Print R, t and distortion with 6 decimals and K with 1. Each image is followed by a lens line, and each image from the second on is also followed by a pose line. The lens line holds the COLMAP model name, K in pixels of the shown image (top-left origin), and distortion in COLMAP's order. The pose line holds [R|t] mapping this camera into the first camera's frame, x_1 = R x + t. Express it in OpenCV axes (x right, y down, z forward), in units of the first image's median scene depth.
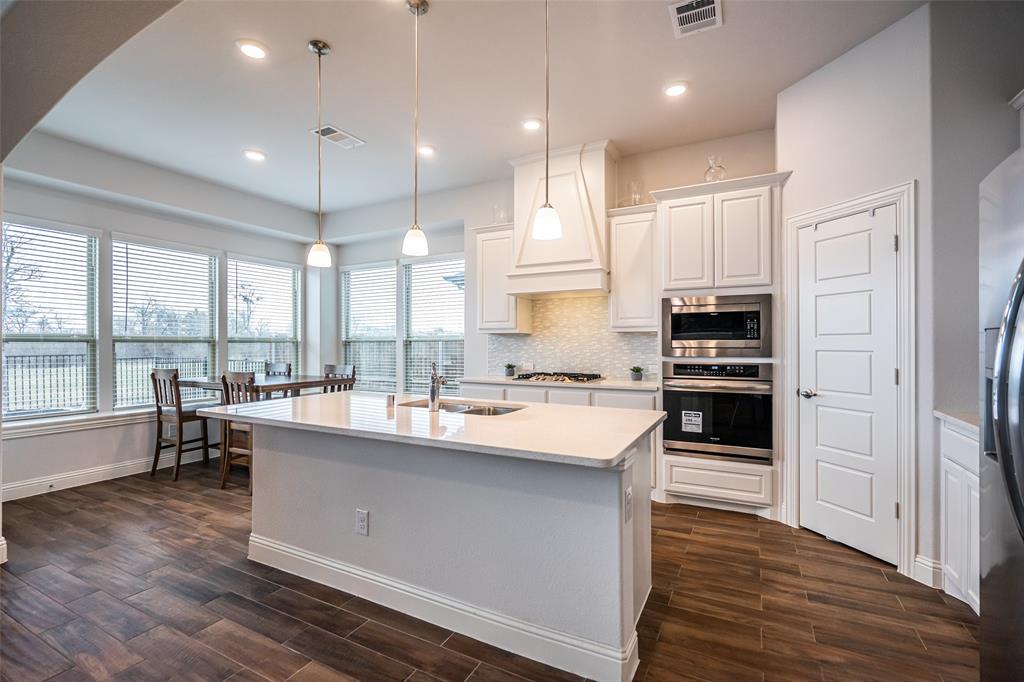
lens RADIAL K [[464.5, 0, 511.4], [0, 464.5, 342.3], [0, 0, 1]] dist [-0.001028, -0.000037]
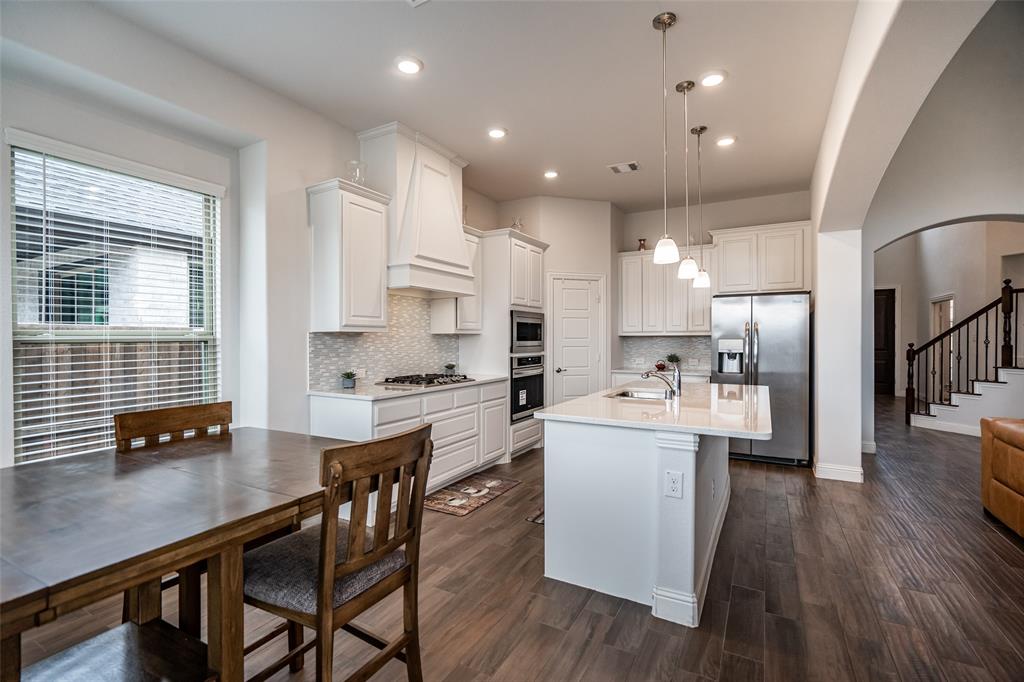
lens RADIAL K [[464.5, 0, 512.9], [0, 464.5, 339.6], [0, 0, 1]] dist [-0.001028, -0.000037]
pose [[0.024460, -0.005797, 0.999684, -1.031022], [-0.003984, 0.999975, 0.005896, -0.016974], [-0.999693, -0.004127, 0.024436, 0.977765]]
